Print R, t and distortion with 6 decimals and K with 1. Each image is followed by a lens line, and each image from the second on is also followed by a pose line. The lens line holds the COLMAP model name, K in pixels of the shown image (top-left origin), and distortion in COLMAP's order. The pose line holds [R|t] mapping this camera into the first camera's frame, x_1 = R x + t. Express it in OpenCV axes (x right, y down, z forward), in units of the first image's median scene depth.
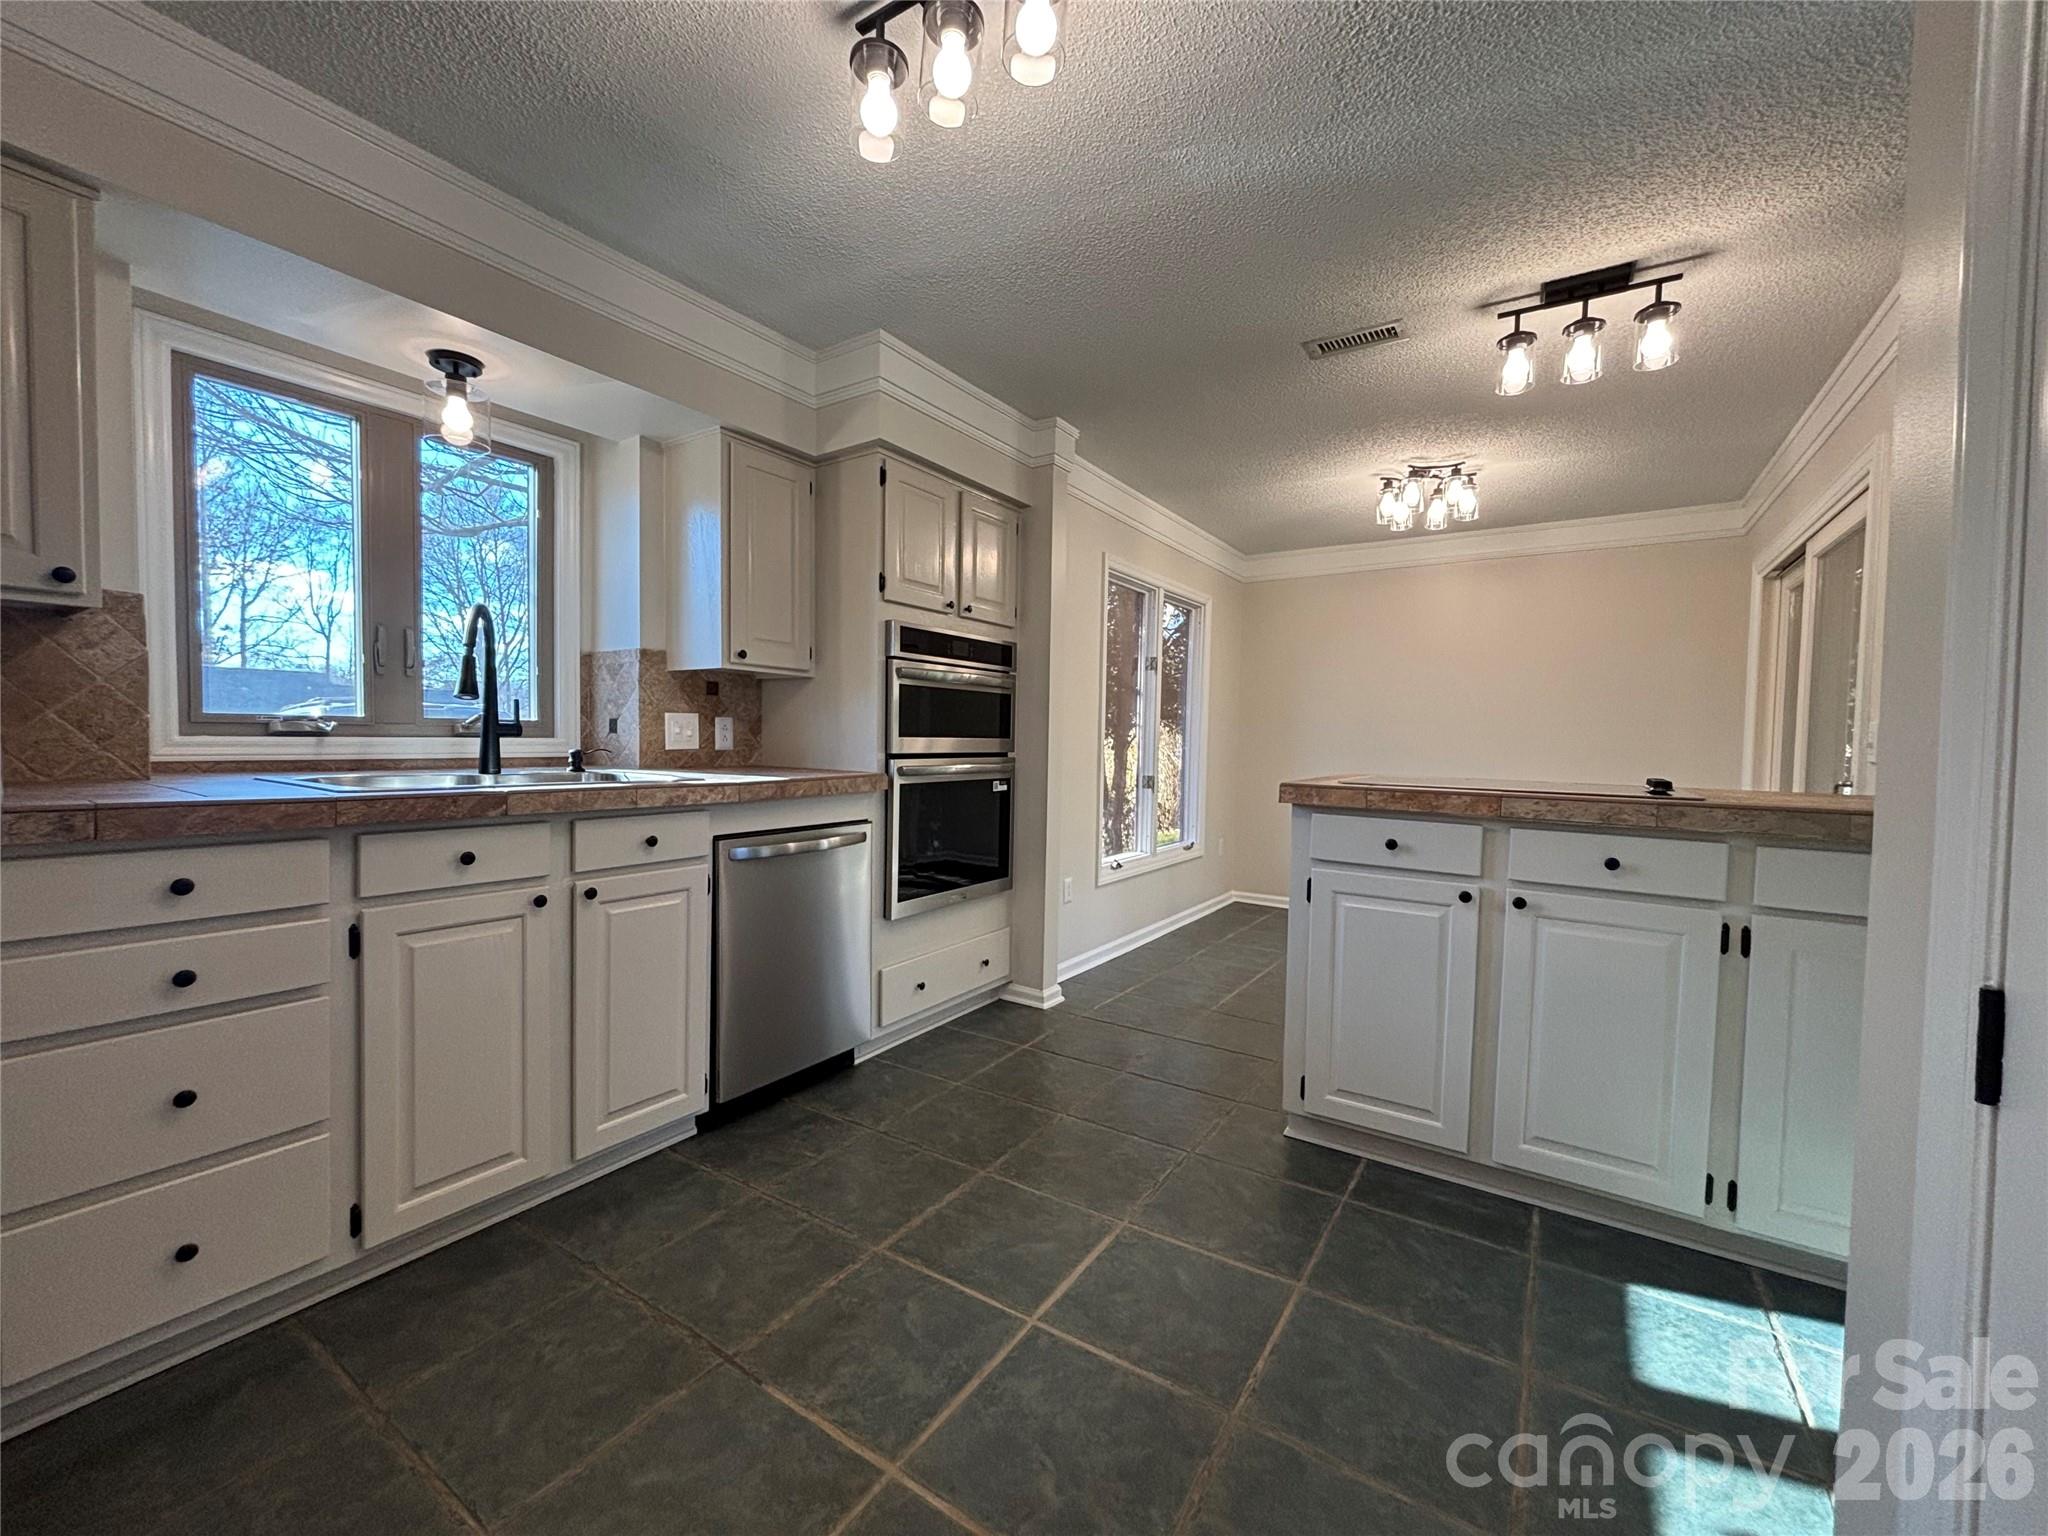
lens RADIAL K [[827.5, 0, 1022.4], [0, 827.5, 767.8], [0, 0, 1]] dist [0.003220, -0.000899]
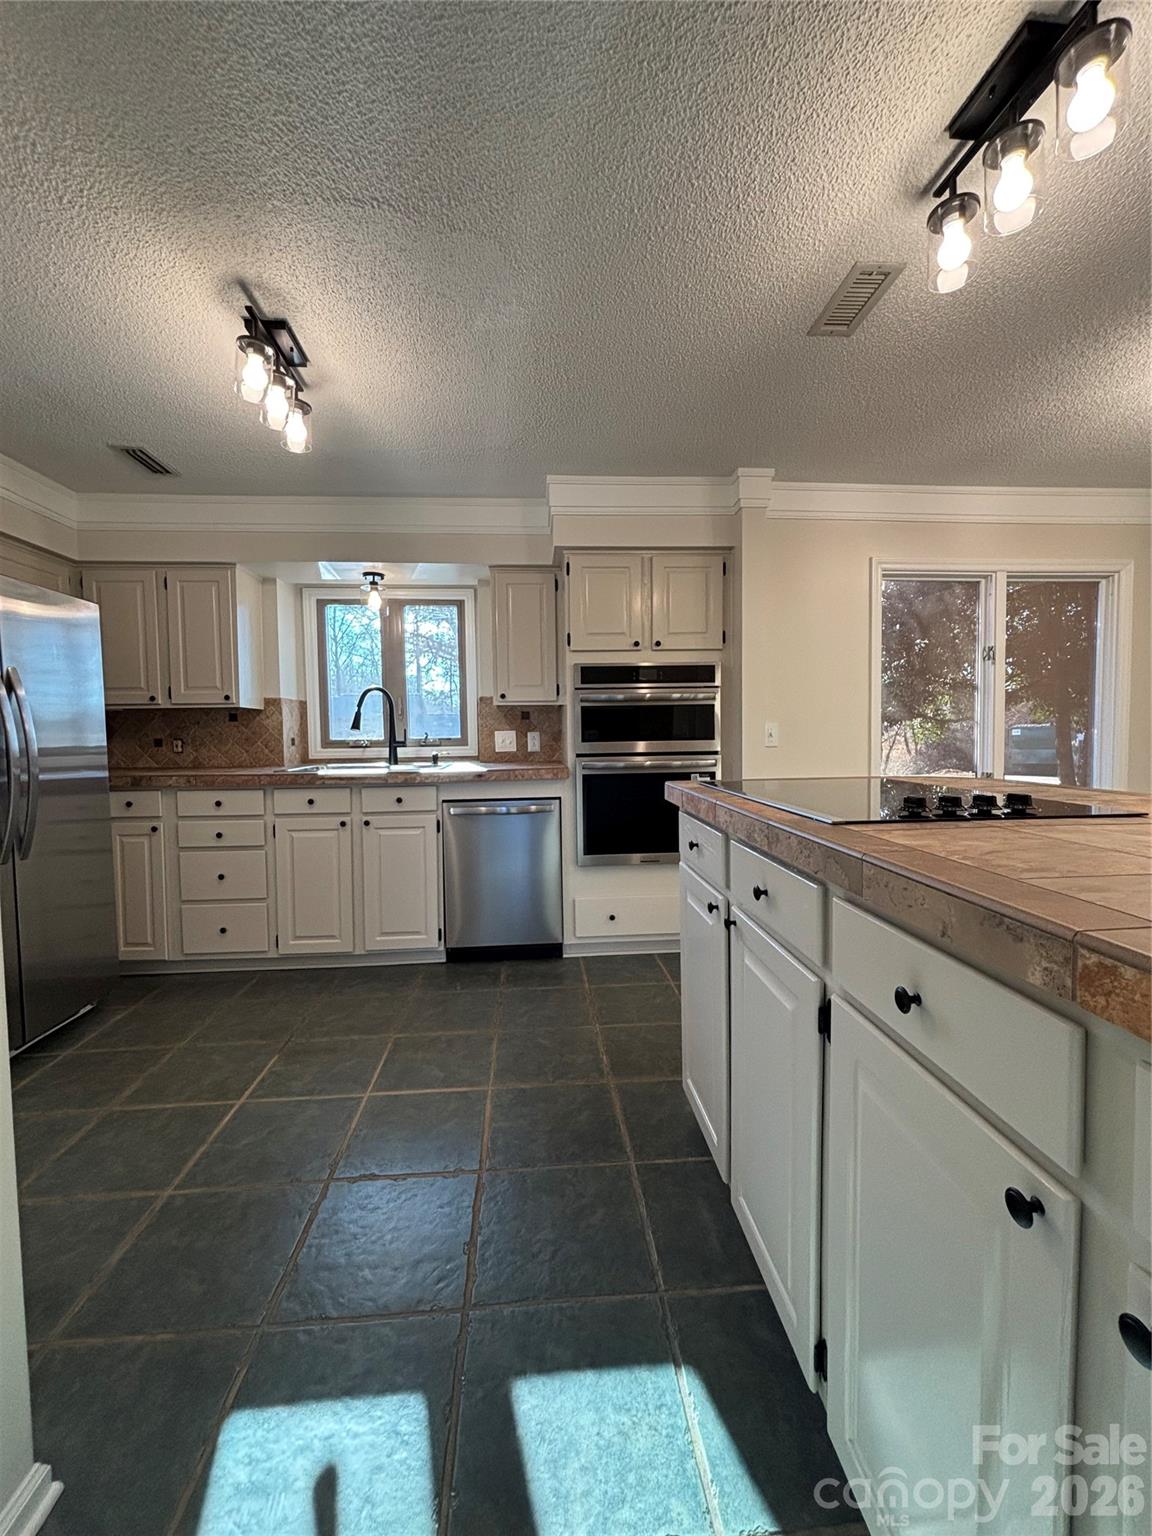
lens RADIAL K [[620.6, 0, 574.9], [0, 620.6, 764.7], [0, 0, 1]] dist [0.003220, -0.000899]
pose [[0.614896, 0.012031, -0.788516, 0.900980], [-0.003807, 0.999917, 0.012287, -0.014560], [0.788599, -0.004553, 0.614891, 0.398781]]
